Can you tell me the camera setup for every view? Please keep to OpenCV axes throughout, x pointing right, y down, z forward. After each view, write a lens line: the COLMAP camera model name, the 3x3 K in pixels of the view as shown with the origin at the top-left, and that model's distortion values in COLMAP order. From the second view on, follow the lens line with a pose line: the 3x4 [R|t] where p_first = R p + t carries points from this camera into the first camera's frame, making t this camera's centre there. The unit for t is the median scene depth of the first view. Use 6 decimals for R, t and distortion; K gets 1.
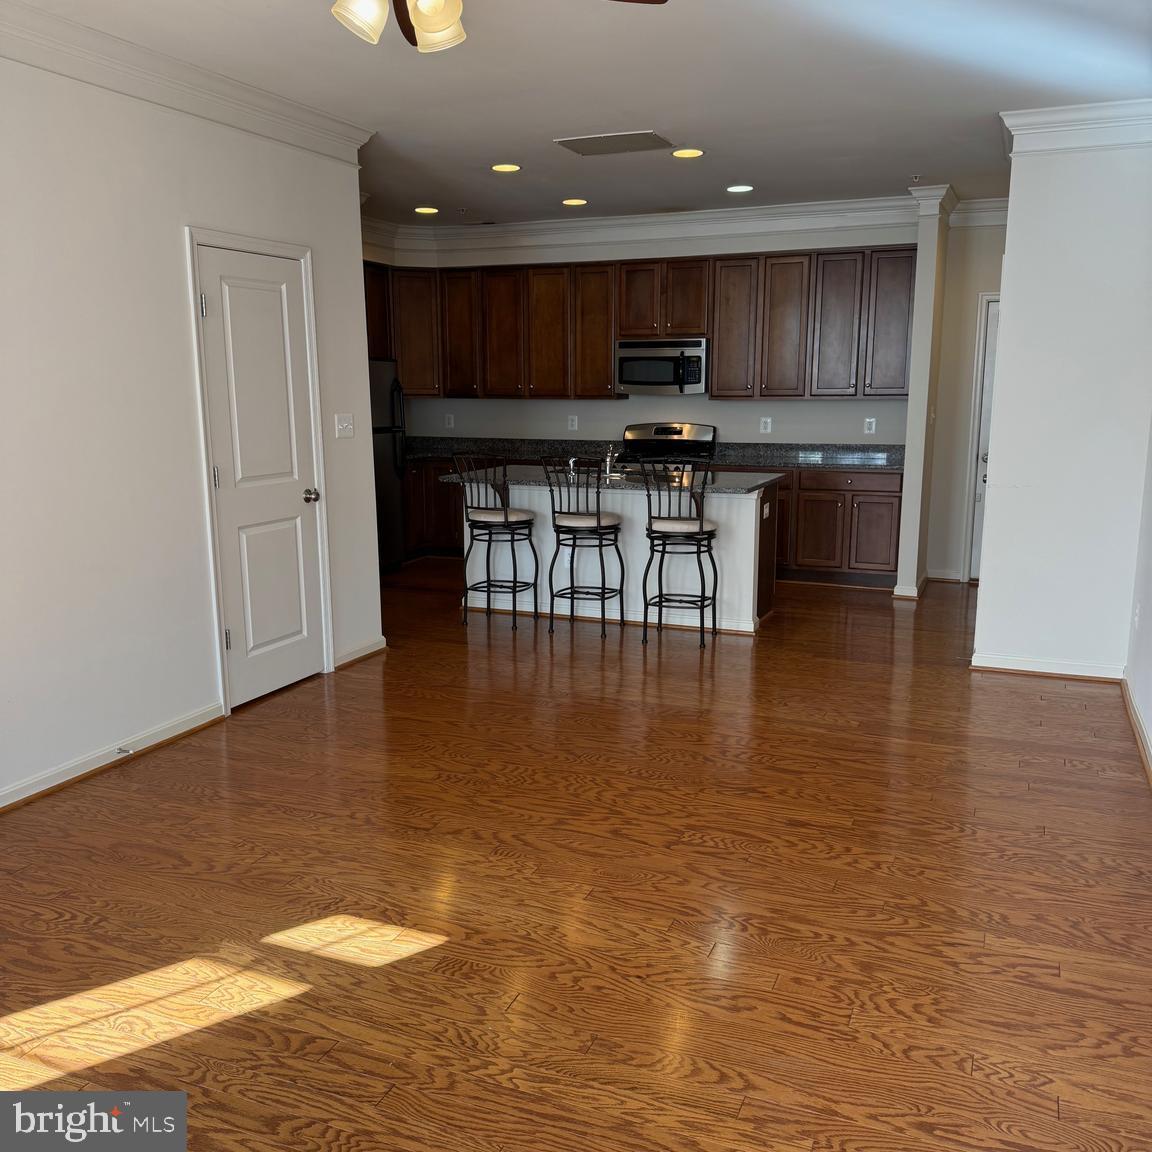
lens RADIAL K [[1070.4, 0, 576.0], [0, 1070.4, 576.0], [0, 0, 1]] dist [0.117999, -0.230587]
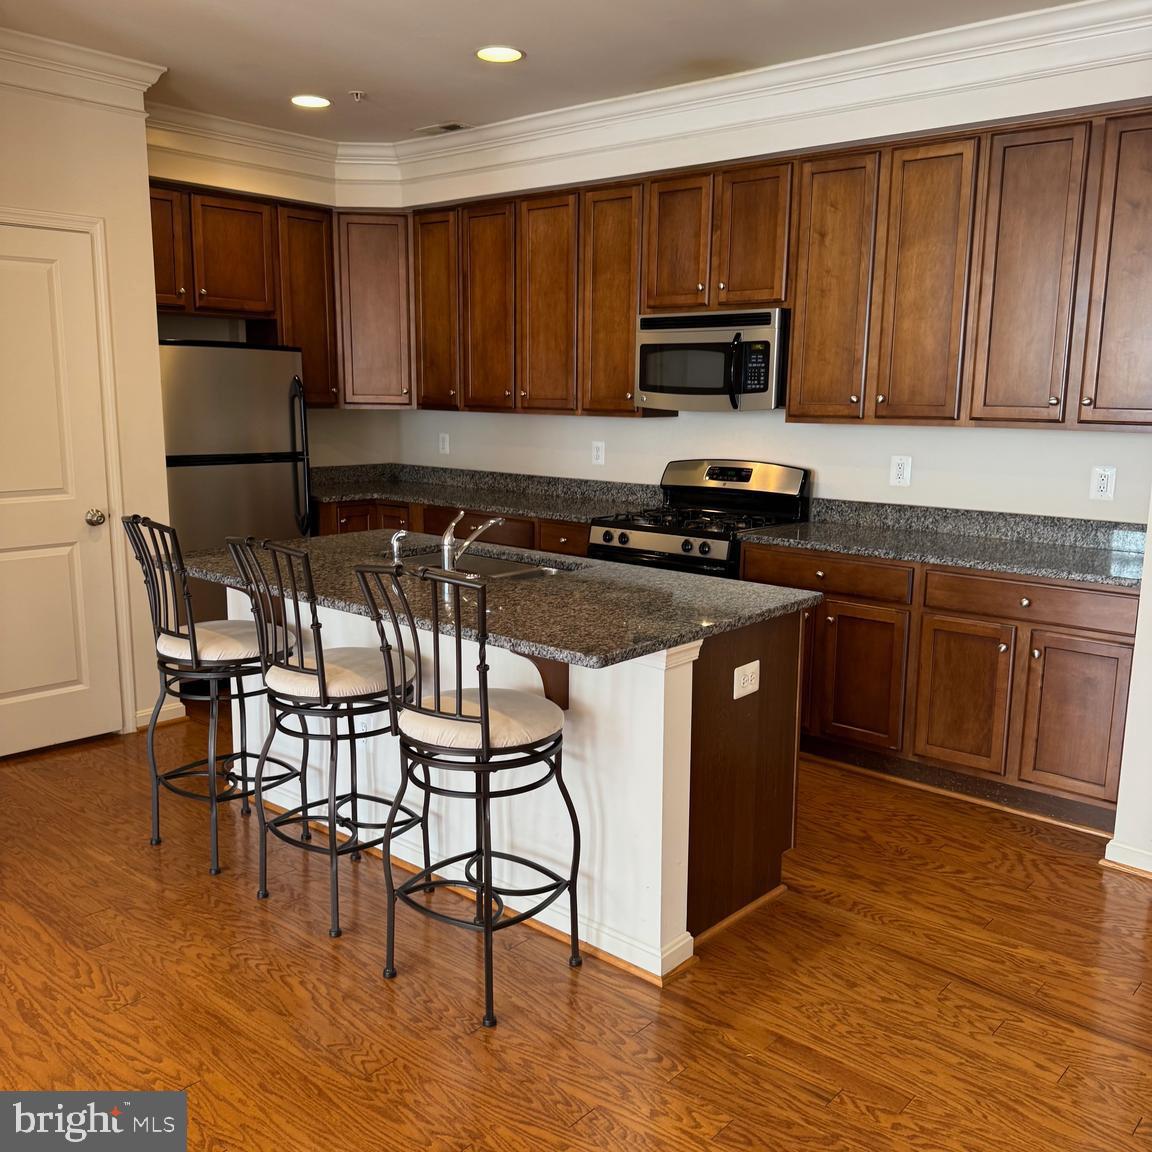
lens RADIAL K [[1070.4, 0, 576.0], [0, 1070.4, 576.0], [0, 0, 1]] dist [0.117999, -0.230587]
pose [[0.949009, 0.065300, -0.308410, 0.197365], [-0.066970, 0.997742, 0.005178, -0.081892], [0.308052, 0.015740, 0.951239, 0.450441]]
